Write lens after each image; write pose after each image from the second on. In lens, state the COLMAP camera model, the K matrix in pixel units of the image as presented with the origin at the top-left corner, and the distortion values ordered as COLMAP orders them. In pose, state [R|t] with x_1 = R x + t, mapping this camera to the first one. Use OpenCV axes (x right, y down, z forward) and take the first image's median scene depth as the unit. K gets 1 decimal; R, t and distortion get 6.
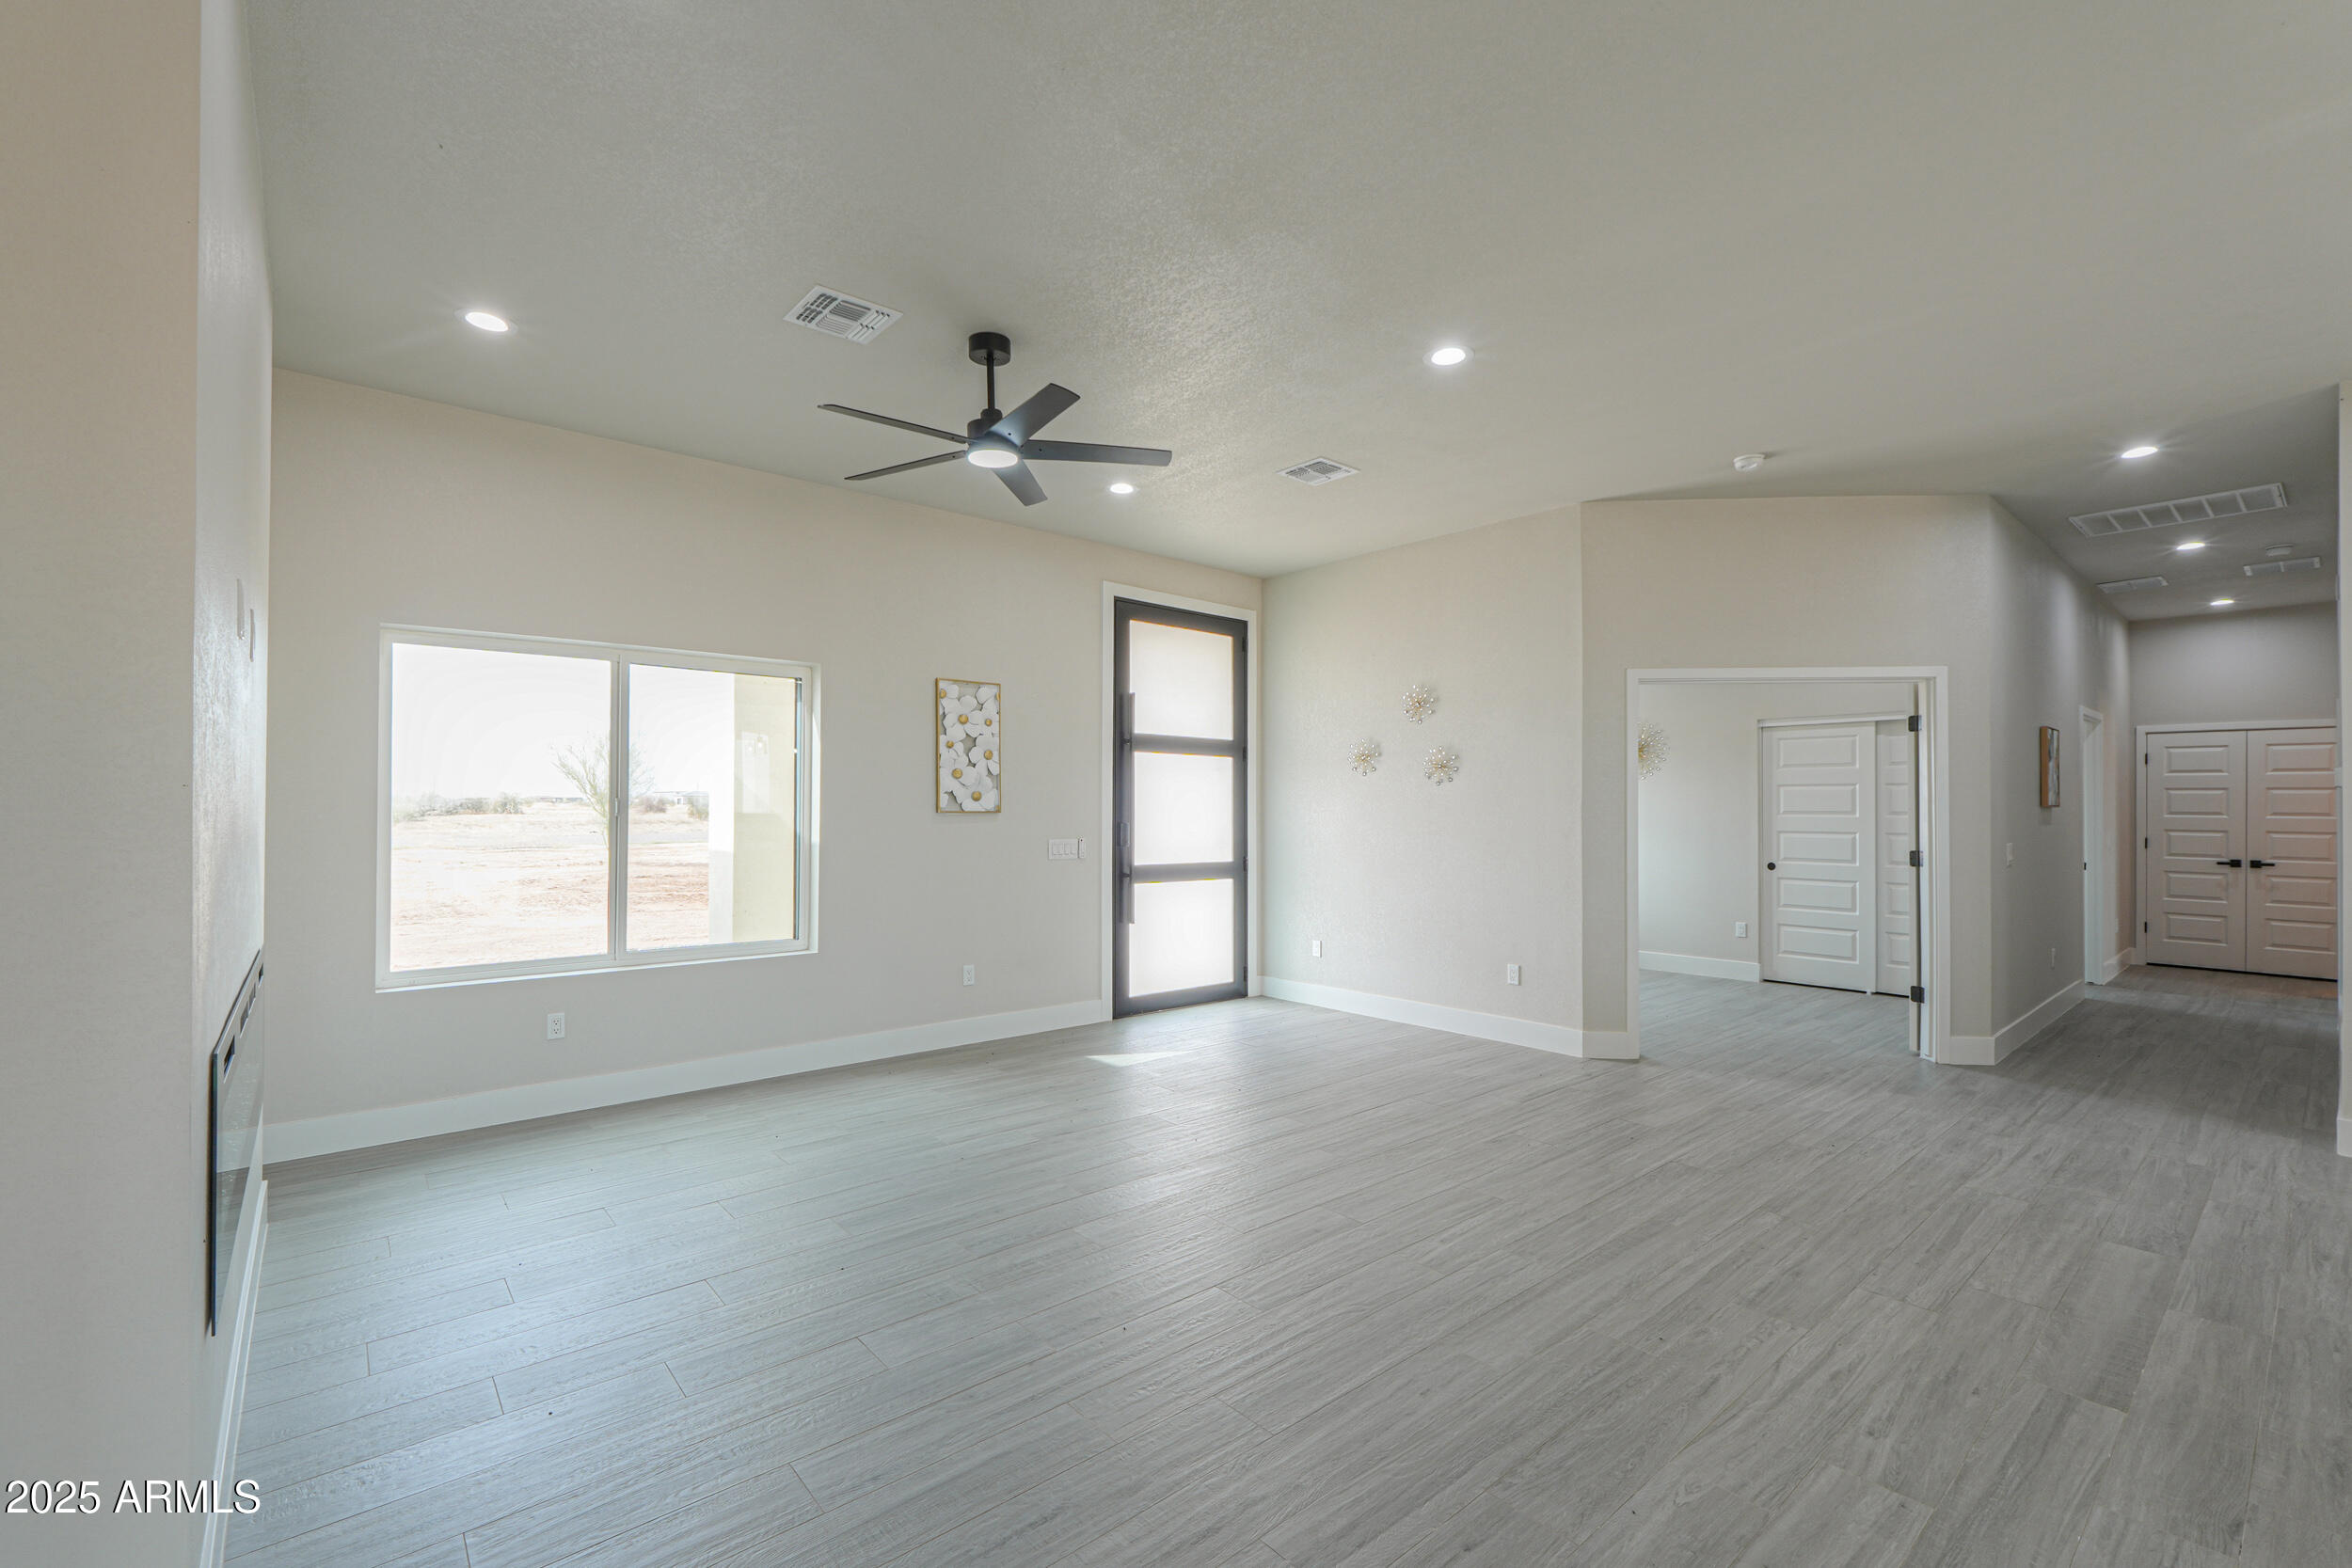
lens RADIAL K [[997.7, 0, 1172.9], [0, 997.7, 799.6], [0, 0, 1]] dist [-0.006636, 0.001006]
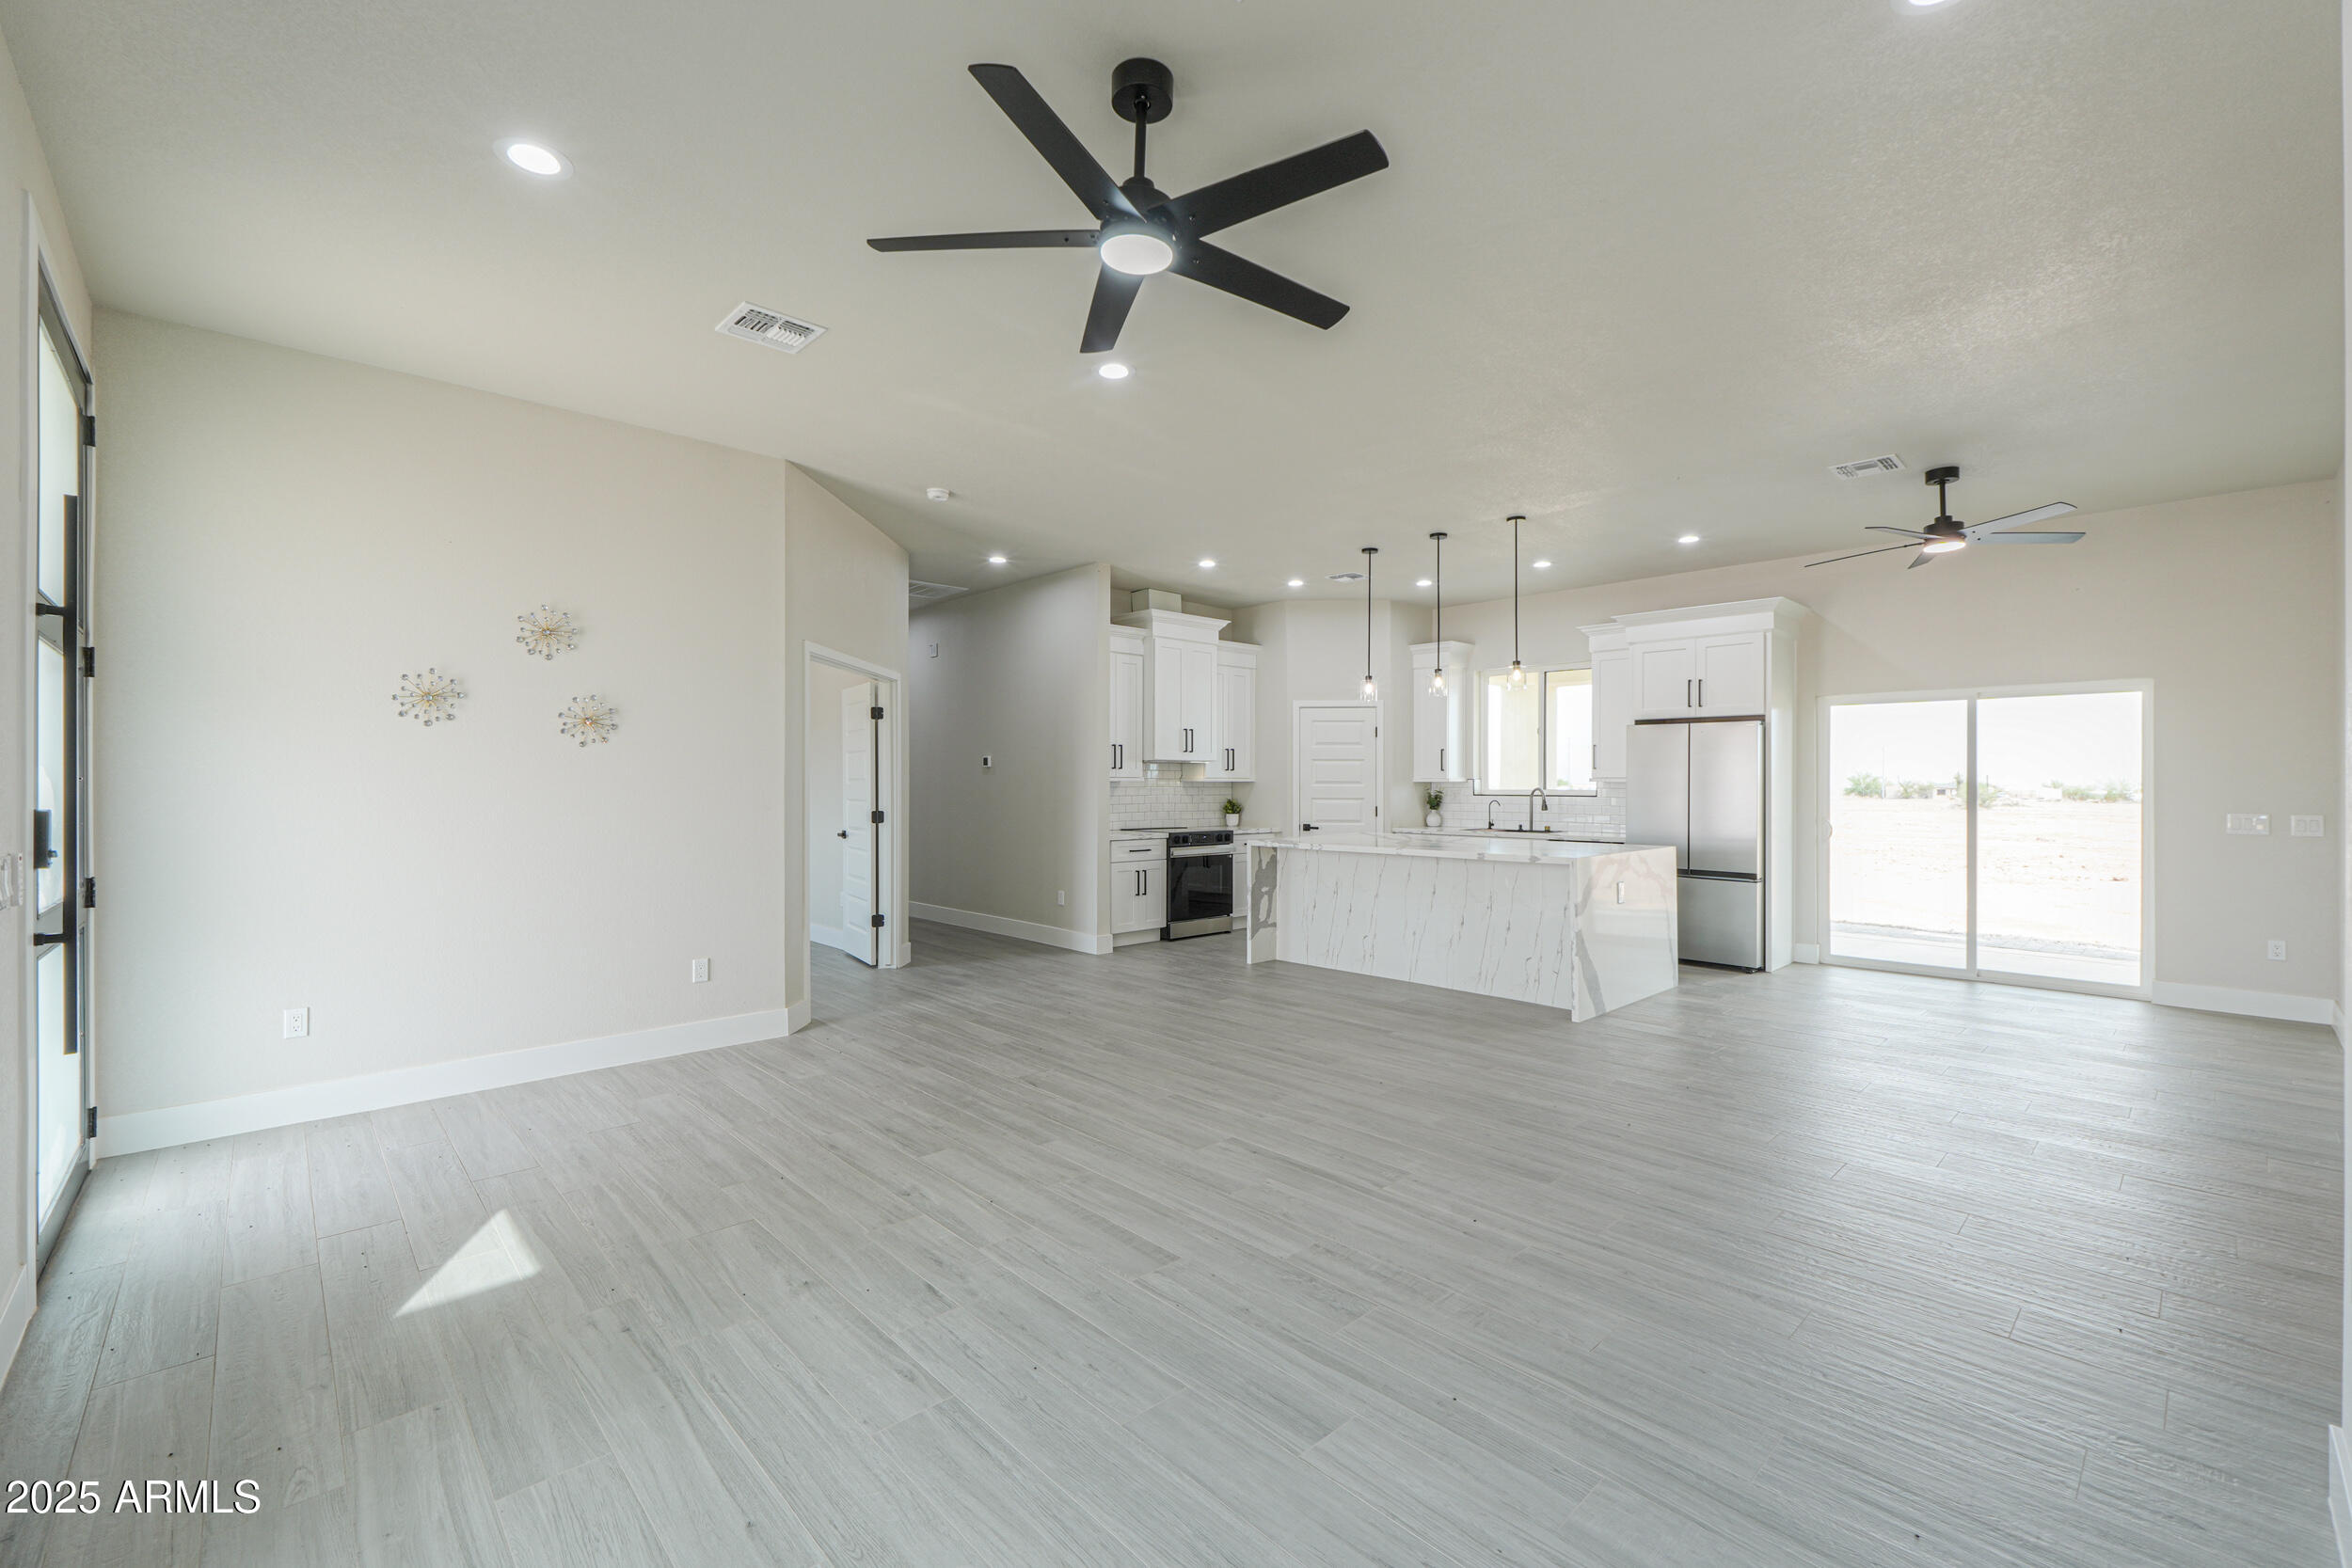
lens RADIAL K [[997.7, 0, 1185.8], [0, 997.7, 764.7], [0, 0, 1]] dist [-0.006636, 0.001006]
pose [[-0.060207, 0.016475, 0.998050, -0.506934], [-0.008802, 0.999816, -0.017035, 0.008240], [-0.998147, -0.009810, -0.060051, 0.591760]]
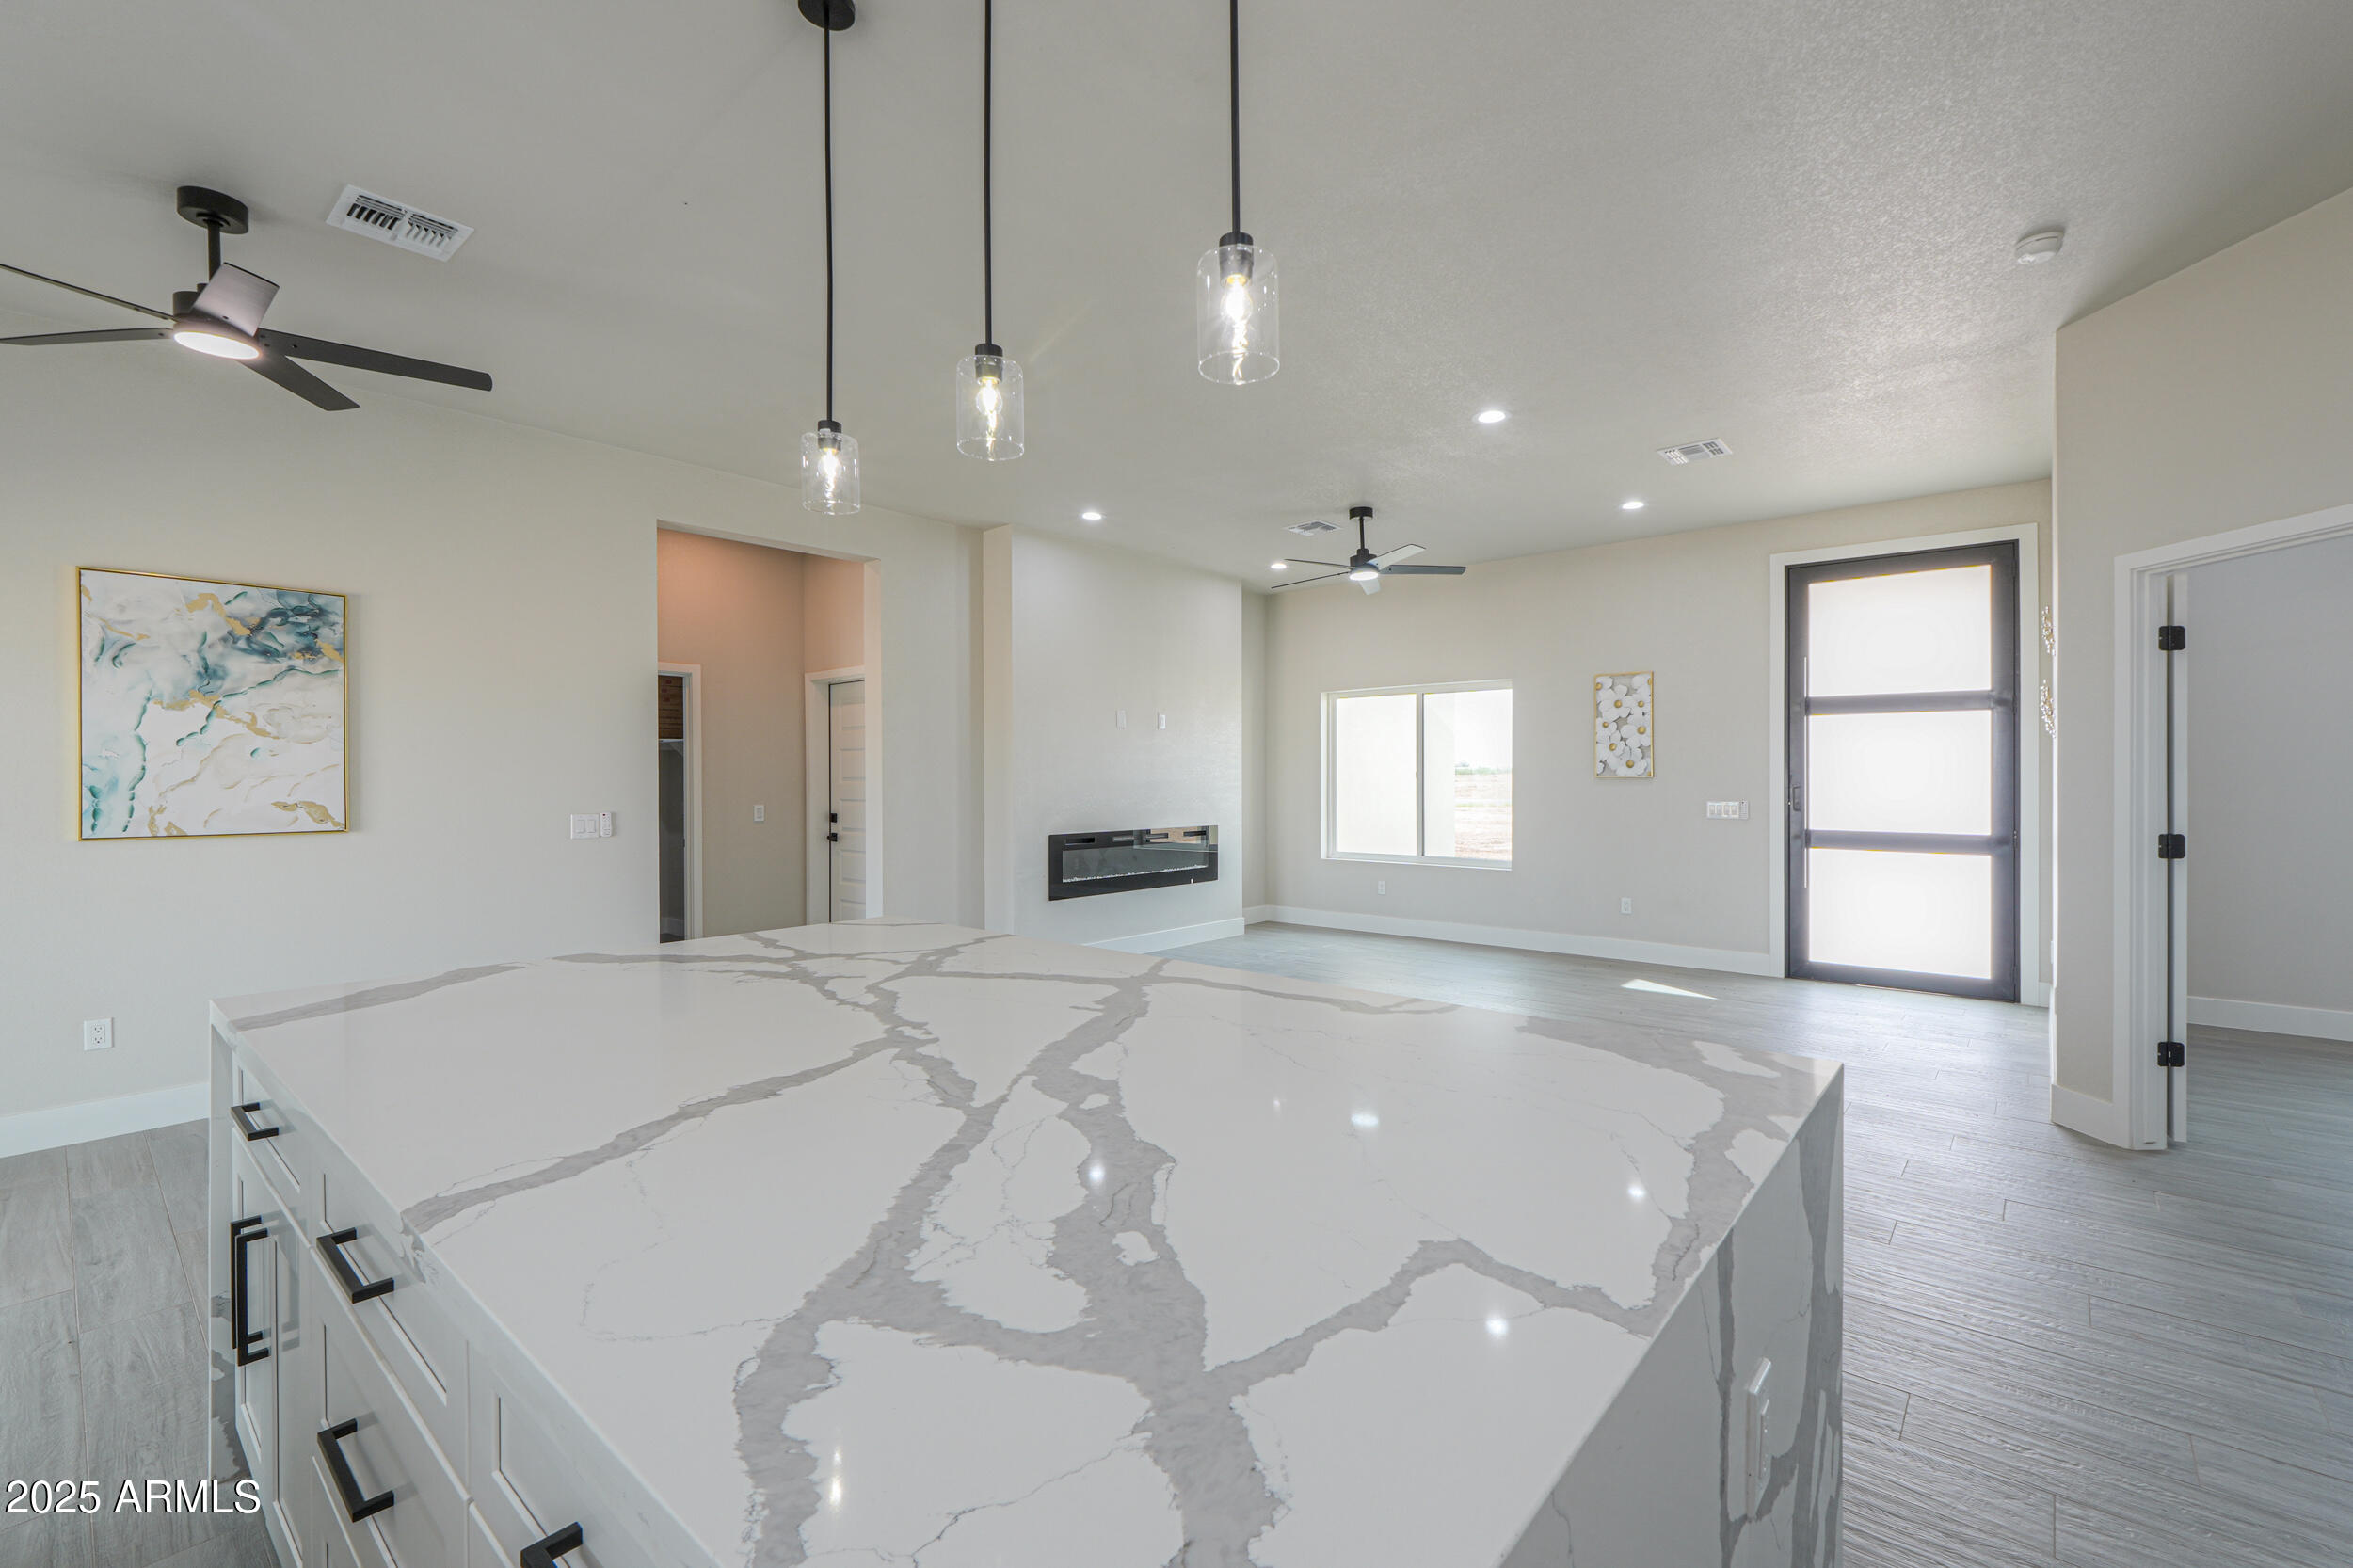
lens RADIAL K [[998.2, 0, 1213.2], [0, 998.2, 772.5], [0, 0, 1]] dist [-0.006636, 0.001006]
pose [[0.171303, -0.008552, -0.985181, 0.888814], [0.012955, 0.999895, -0.006427, 0.007919], [0.985133, -0.011662, 0.171396, 0.253636]]
